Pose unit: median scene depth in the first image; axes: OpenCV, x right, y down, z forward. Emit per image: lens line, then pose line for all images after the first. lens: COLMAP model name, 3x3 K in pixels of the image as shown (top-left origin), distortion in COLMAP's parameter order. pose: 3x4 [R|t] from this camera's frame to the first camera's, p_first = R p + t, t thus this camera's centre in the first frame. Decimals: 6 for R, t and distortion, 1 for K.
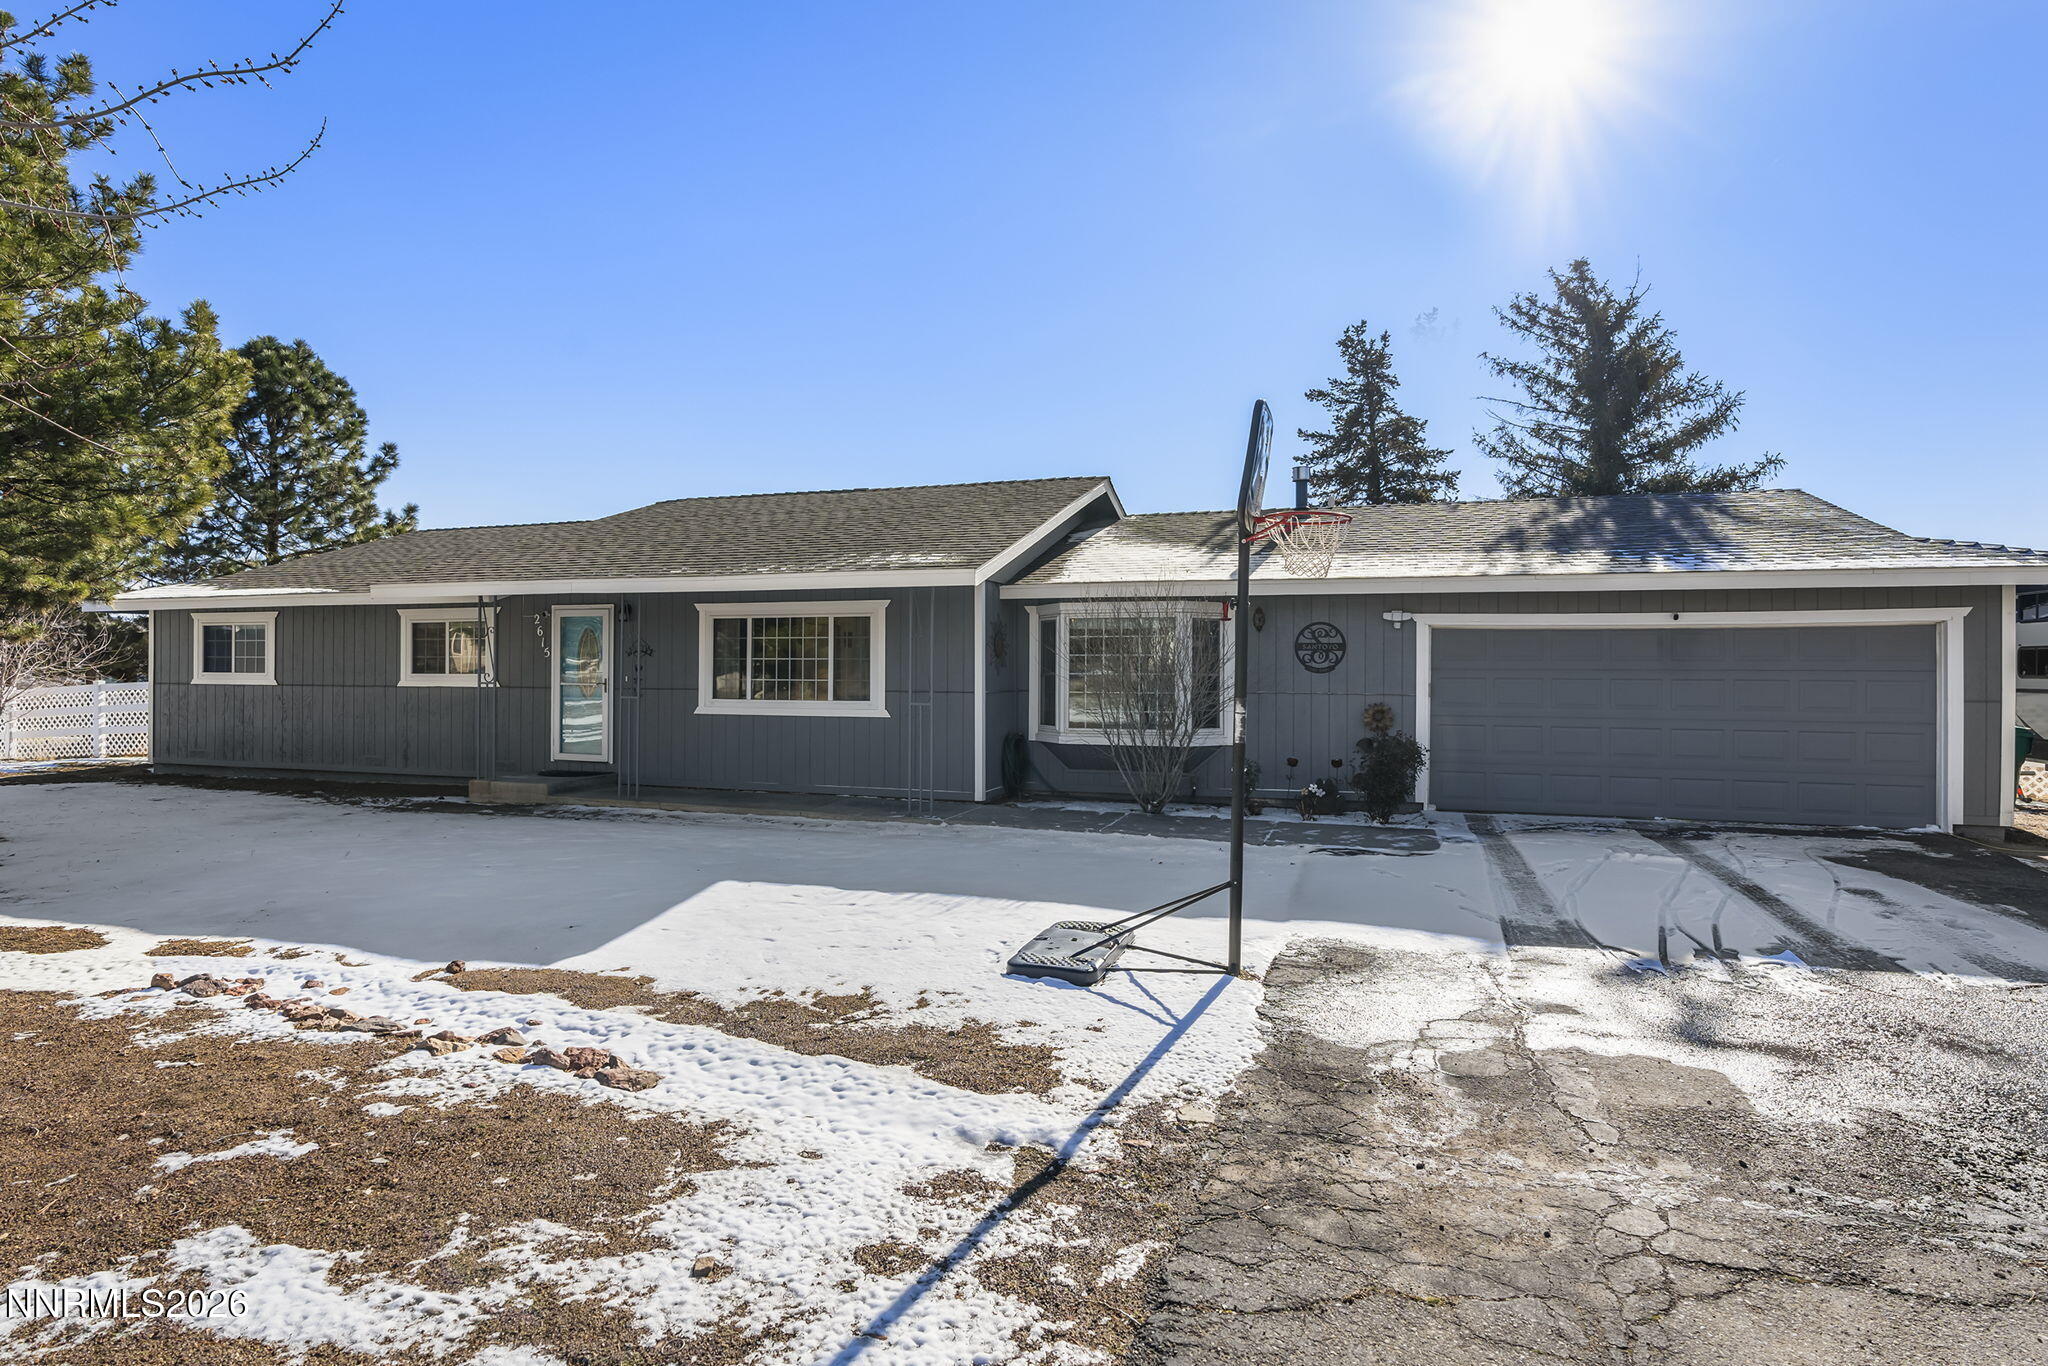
lens RADIAL K [[1065.4, 0, 1021.9], [0, 1065.4, 671.8], [0, 0, 1]] dist [0.004780, 0.000411]
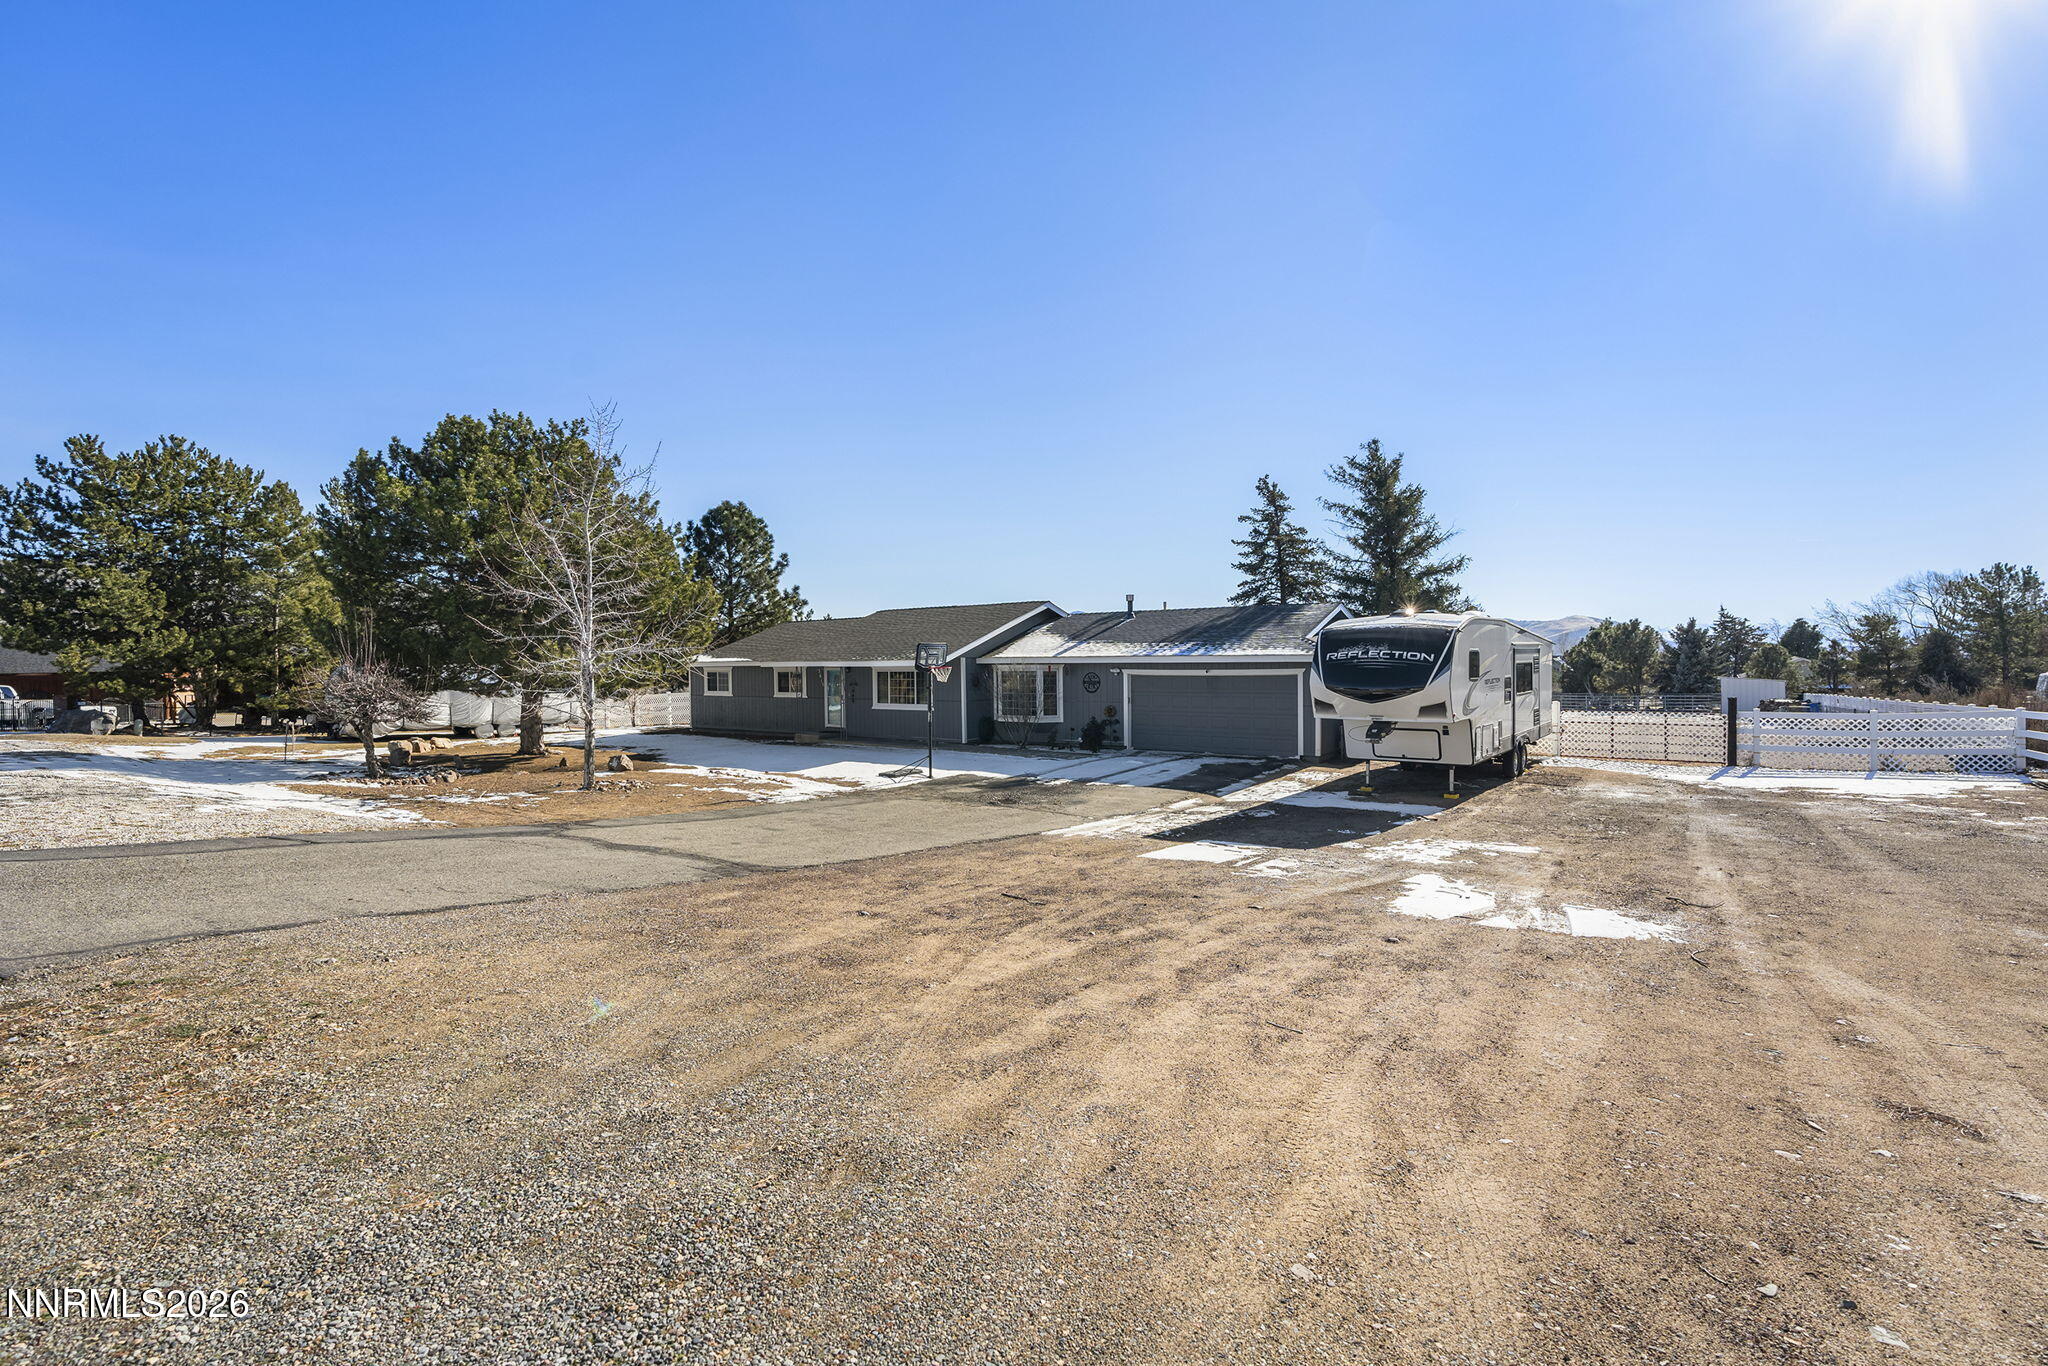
lens RADIAL K [[911.7, 0, 1020.1], [0, 911.7, 683.6], [0, 0, 1]] dist [-0.003509, -0.000560]
pose [[0.952349, -0.009839, -0.304852, 0.516847], [0.019730, 0.999374, 0.029382, -0.058100], [0.304372, -0.033997, 0.951946, -0.720005]]
